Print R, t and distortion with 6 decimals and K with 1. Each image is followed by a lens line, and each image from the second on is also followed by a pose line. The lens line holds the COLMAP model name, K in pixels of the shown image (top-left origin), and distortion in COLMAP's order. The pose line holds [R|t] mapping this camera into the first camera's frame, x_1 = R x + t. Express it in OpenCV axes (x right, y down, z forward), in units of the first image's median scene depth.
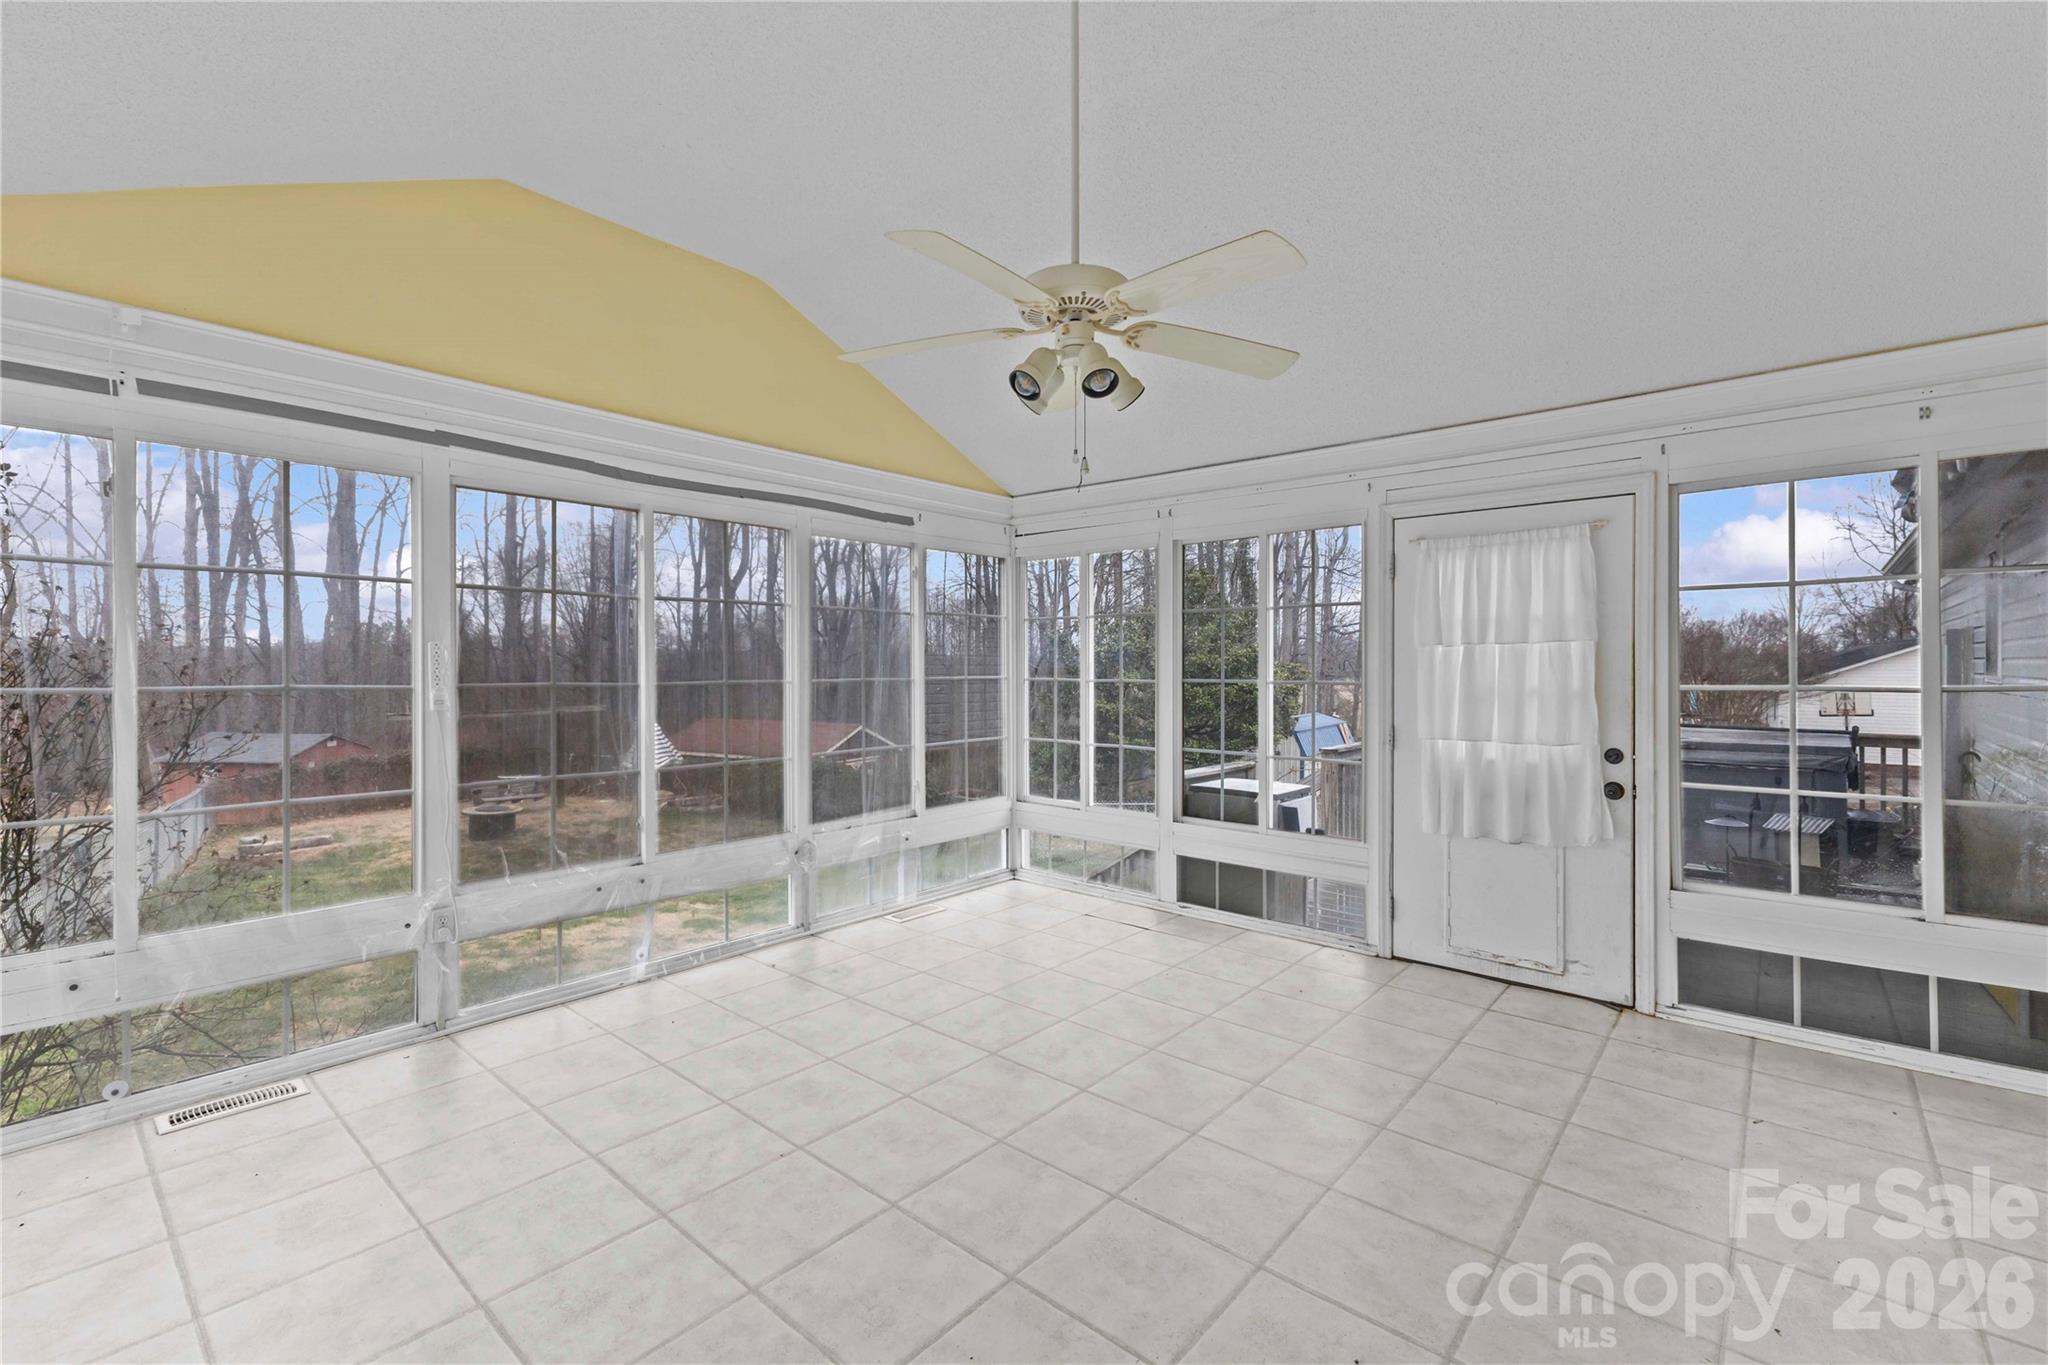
lens RADIAL K [[882.8, 0, 1027.0], [0, 882.8, 678.3], [0, 0, 1]] dist [0.007829, 0.001005]
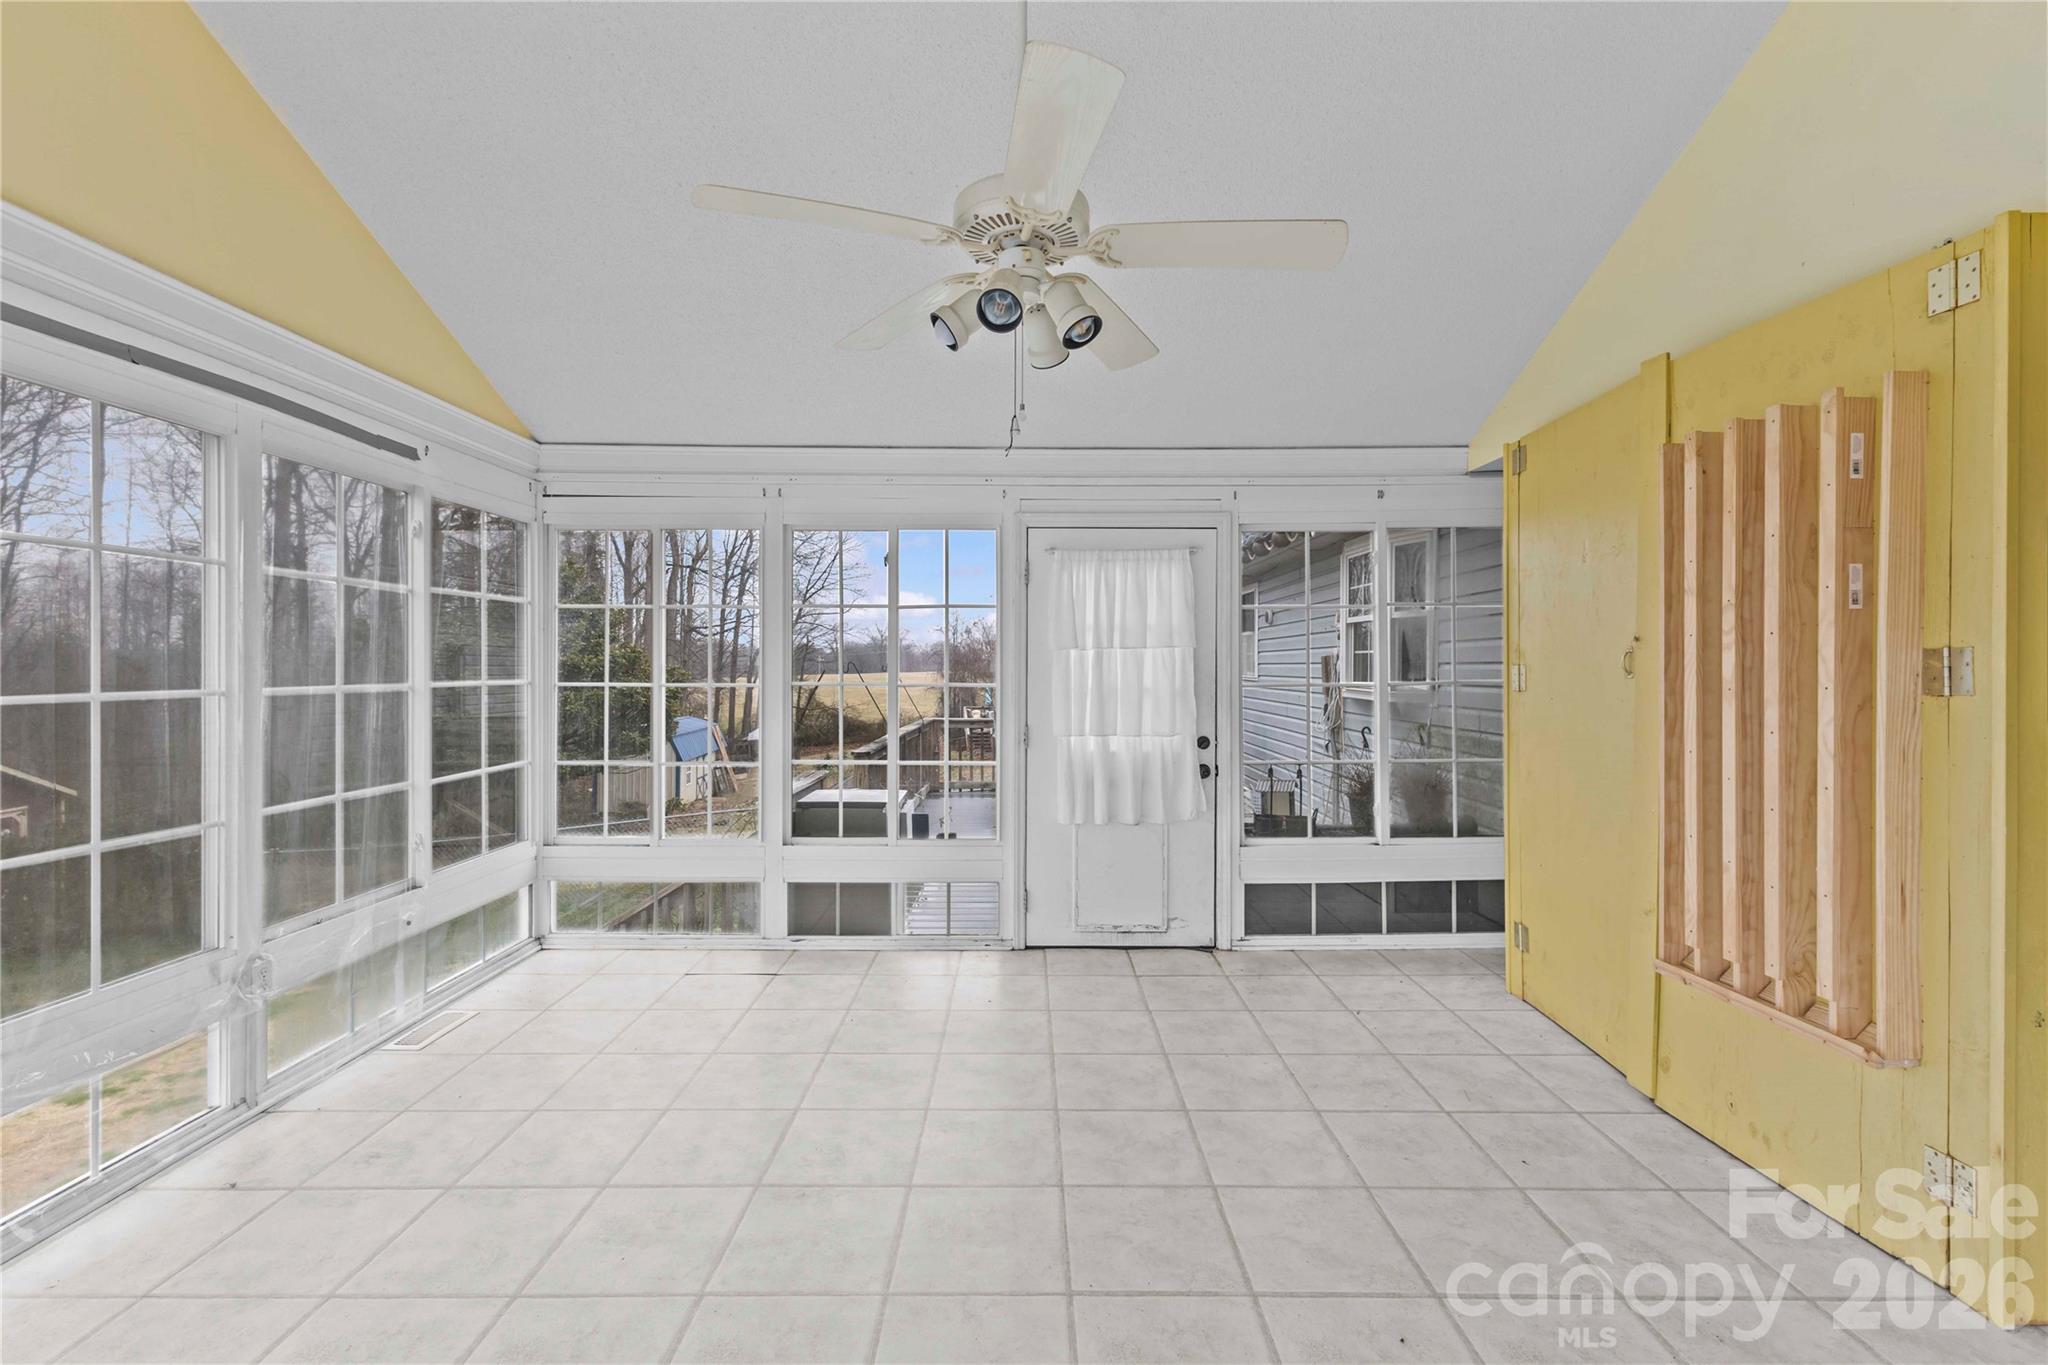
lens RADIAL K [[882.8, 0, 1025.5], [0, 882.8, 671.2], [0, 0, 1]] dist [0.007829, 0.001005]
pose [[0.754523, -0.000665, 0.656273, -0.279579], [0.007235, 0.999947, -0.007305, -0.002273], [-0.656233, 0.010260, 0.754488, 0.220152]]
